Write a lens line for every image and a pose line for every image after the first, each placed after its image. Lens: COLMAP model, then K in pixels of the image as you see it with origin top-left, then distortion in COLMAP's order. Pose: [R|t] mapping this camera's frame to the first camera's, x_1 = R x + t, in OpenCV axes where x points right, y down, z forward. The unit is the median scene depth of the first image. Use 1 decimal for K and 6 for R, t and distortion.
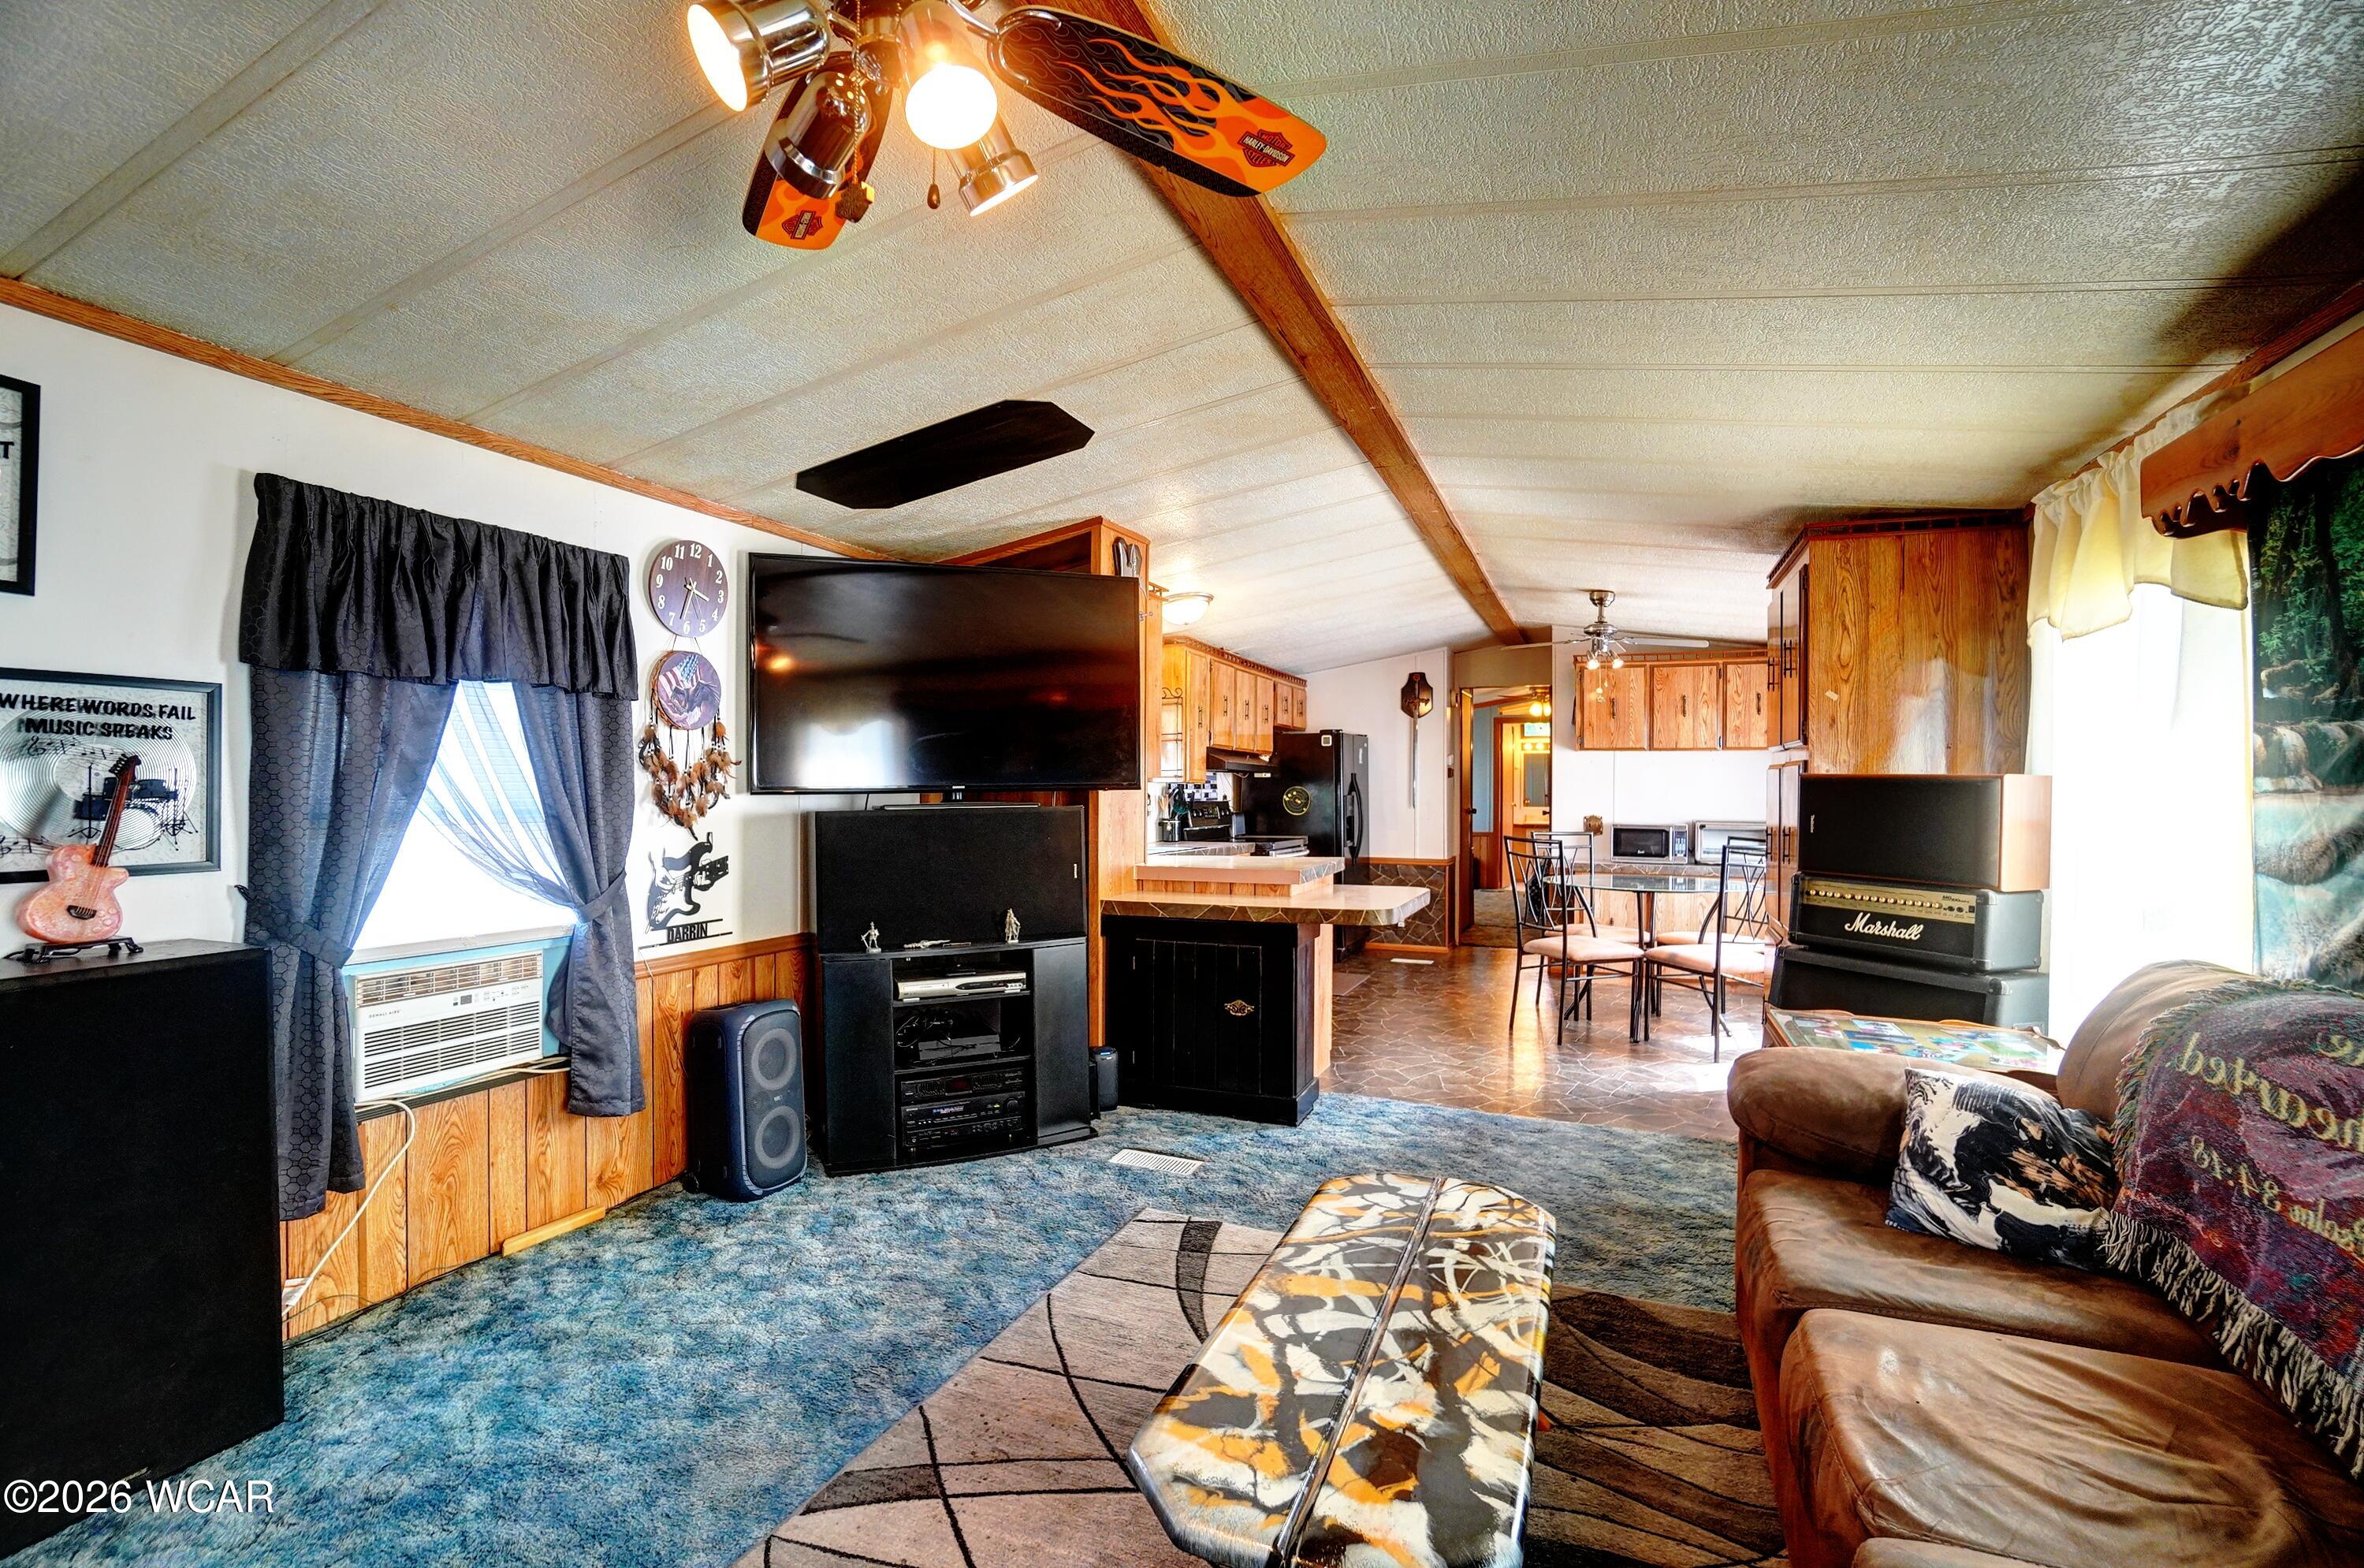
lens RADIAL K [[1049.1, 0, 1157.9], [0, 1049.1, 779.7], [0, 0, 1]] dist [-0.067272, 0.024519]
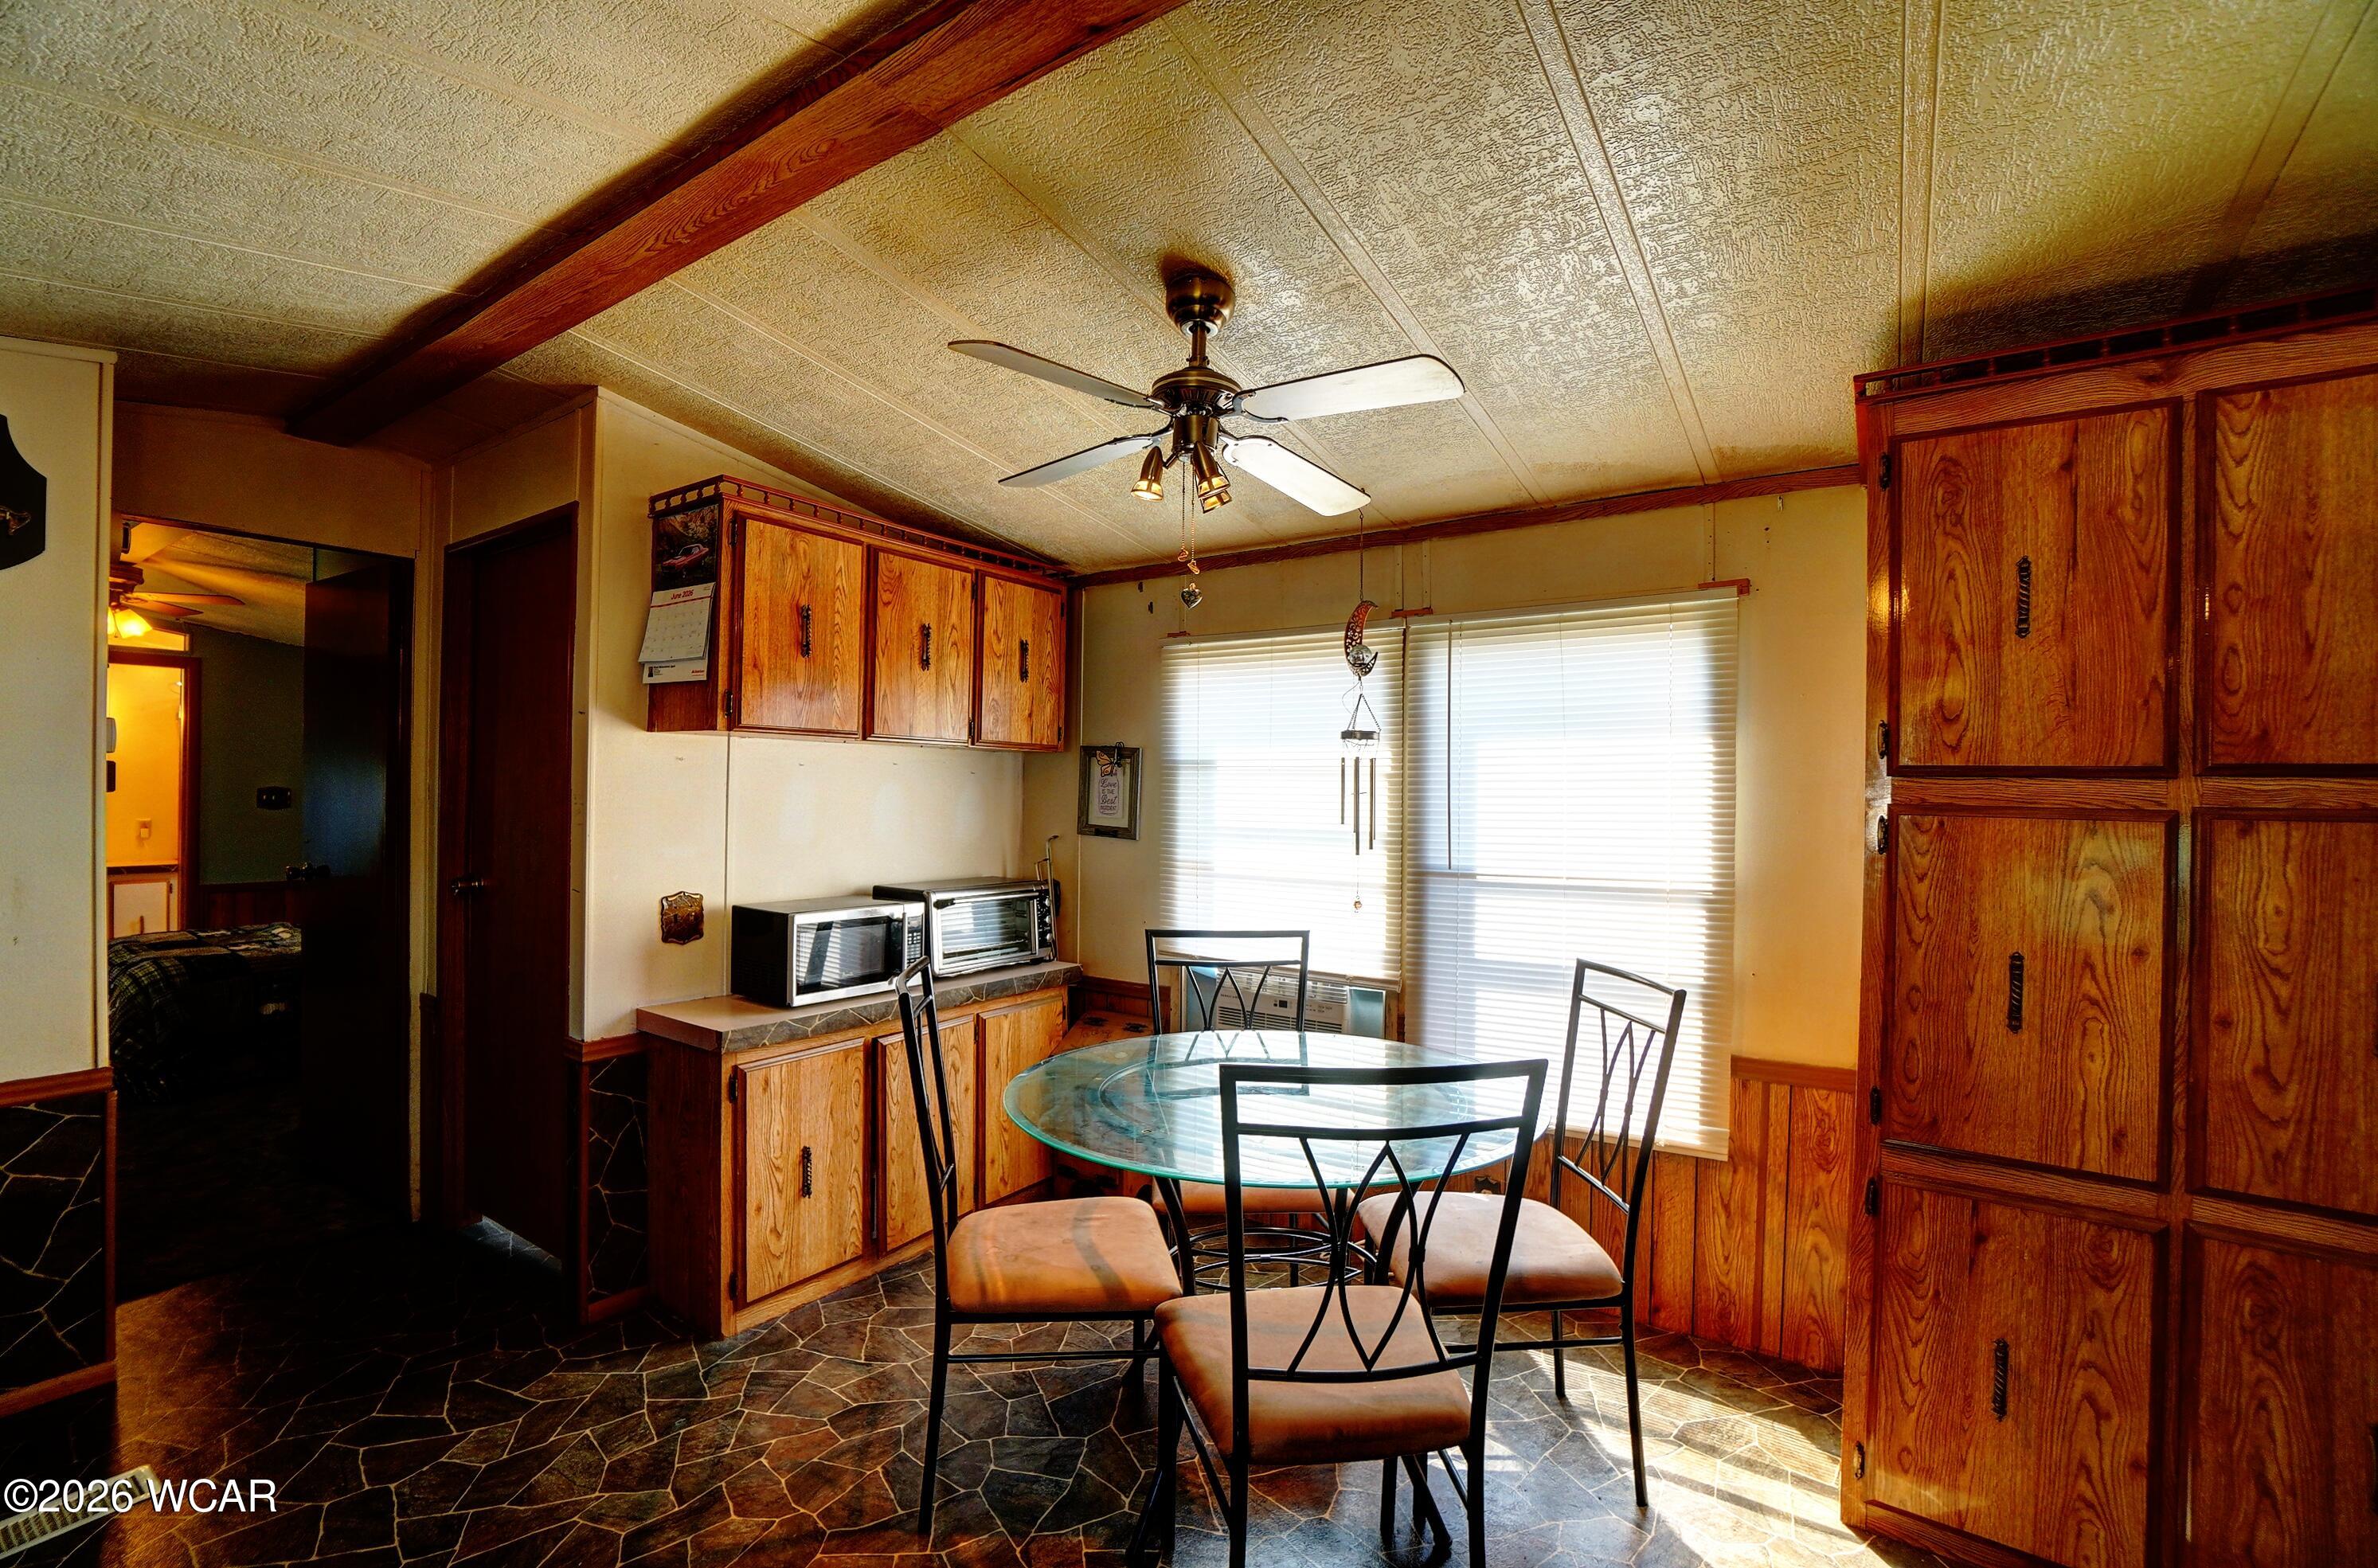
lens RADIAL K [[1055.3, 0, 1164.8], [0, 1055.3, 779.7], [0, 0, 1]] dist [-0.067272, 0.024519]
pose [[0.209122, 0.006226, 0.977870, 0.170538], [-0.016368, 0.999862, -0.002866, -0.029667], [-0.977753, -0.015406, 0.209195, 1.930604]]
